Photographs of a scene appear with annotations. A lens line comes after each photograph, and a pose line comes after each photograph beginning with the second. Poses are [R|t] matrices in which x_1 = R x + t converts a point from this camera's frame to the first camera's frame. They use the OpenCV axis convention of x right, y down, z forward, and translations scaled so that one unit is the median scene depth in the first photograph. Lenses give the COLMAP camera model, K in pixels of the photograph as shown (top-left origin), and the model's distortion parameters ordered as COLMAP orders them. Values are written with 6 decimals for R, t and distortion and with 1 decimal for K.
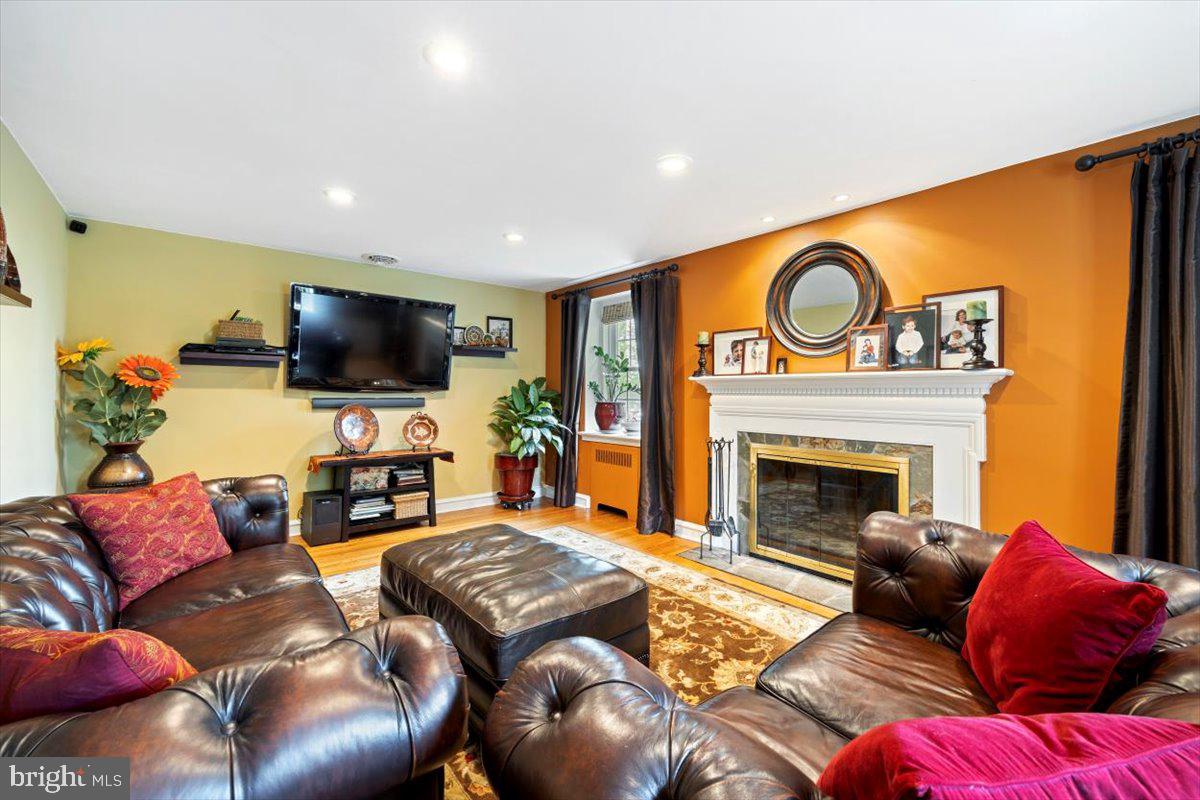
lens RADIAL K [[482.9, 0, 604.4], [0, 482.9, 395.2], [0, 0, 1]] dist [-0.002930, -0.000083]
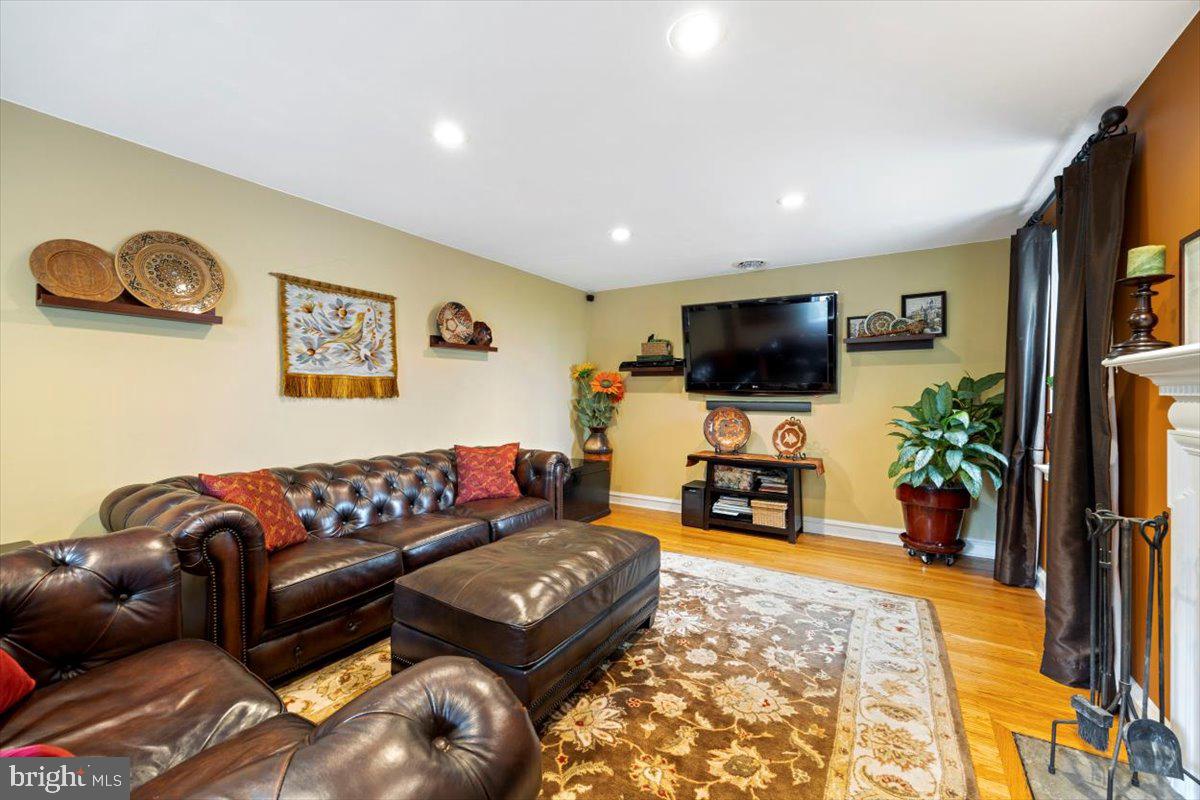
lens RADIAL K [[482.9, 0, 599.4], [0, 482.9, 398.0], [0, 0, 1]] dist [-0.002930, -0.000083]
pose [[0.296434, 0.003705, -0.955046, 0.475611], [-0.009145, 0.999958, 0.001040, 0.000925], [0.955009, 0.008425, 0.296456, 0.455354]]
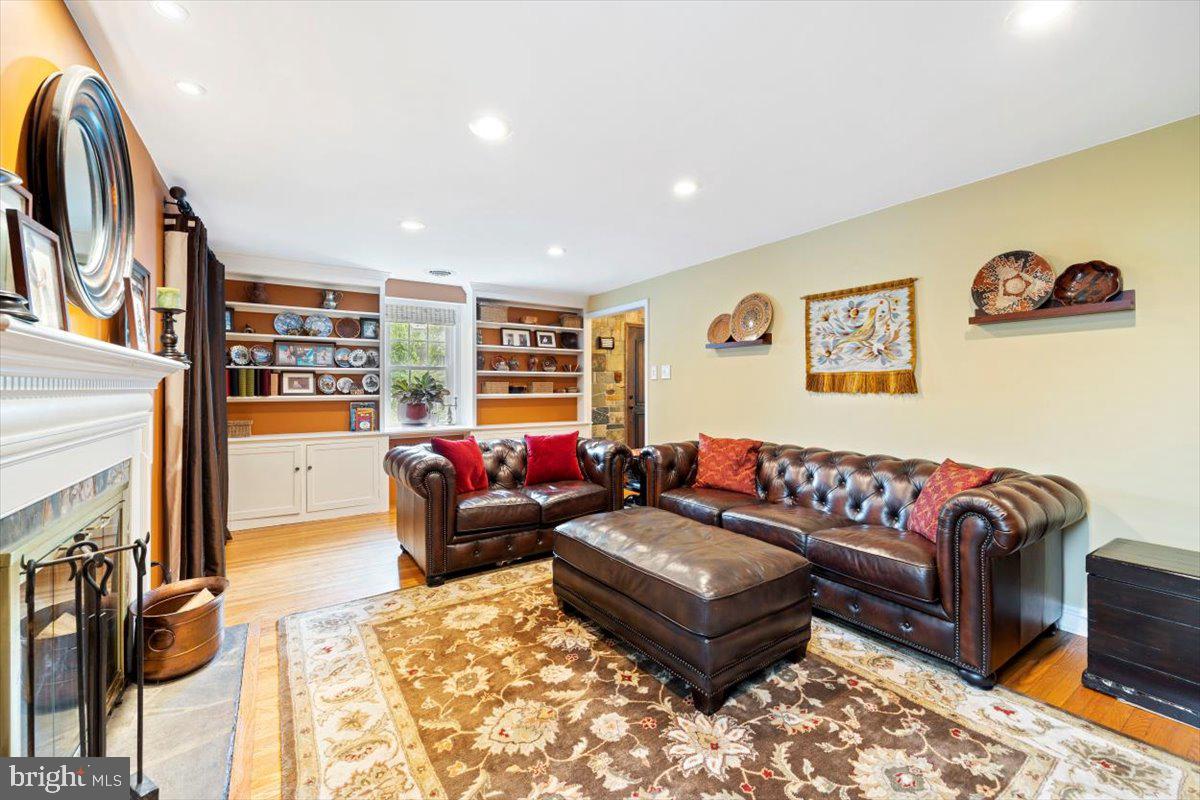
lens RADIAL K [[482.9, 0, 604.3], [0, 482.9, 390.8], [0, 0, 1]] dist [-0.002930, -0.000083]
pose [[-0.993058, -0.003836, 0.117560, -0.109970], [-0.002327, 0.999913, 0.012975, -0.009173], [-0.117600, 0.012611, -0.992981, 1.223581]]
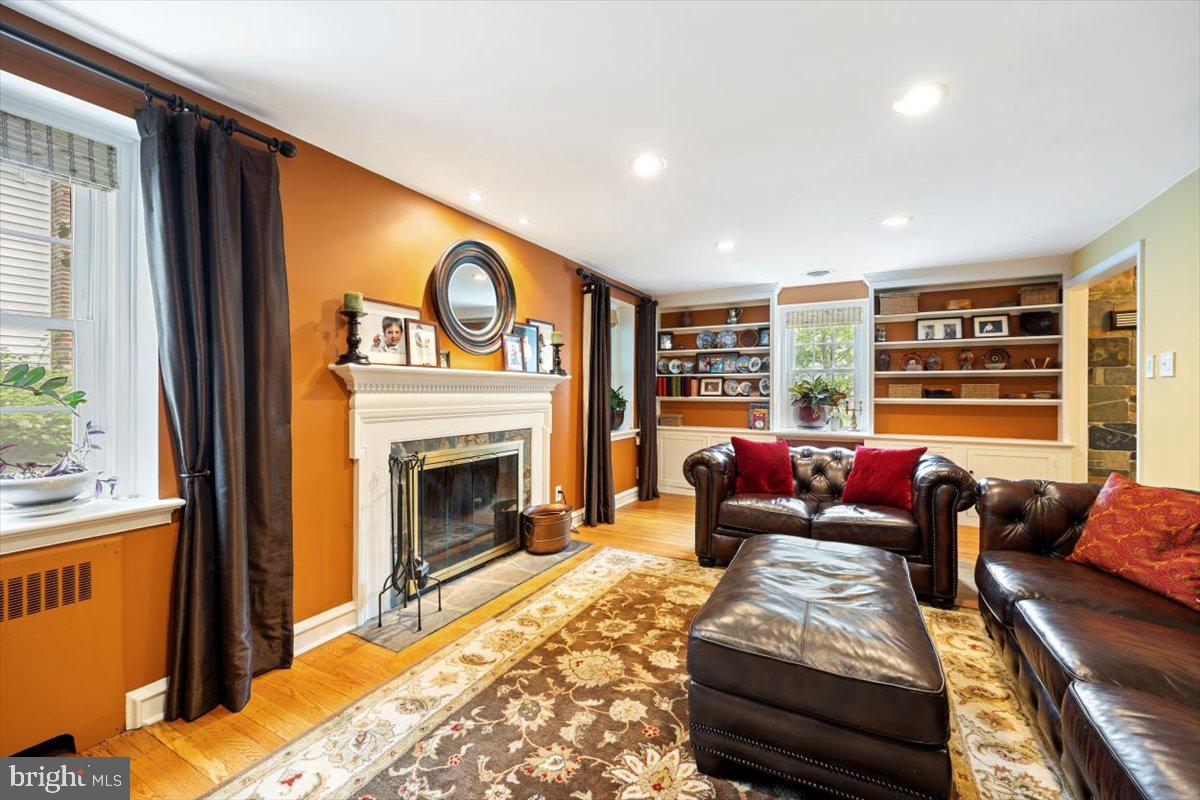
lens RADIAL K [[482.9, 0, 603.0], [0, 482.9, 394.3], [0, 0, 1]] dist [-0.002930, -0.000083]
pose [[-0.355278, -0.012685, 0.934674, -0.513000], [0.000627, 0.999904, 0.013808, -0.008240], [-0.934760, 0.005492, -0.355236, 0.958639]]
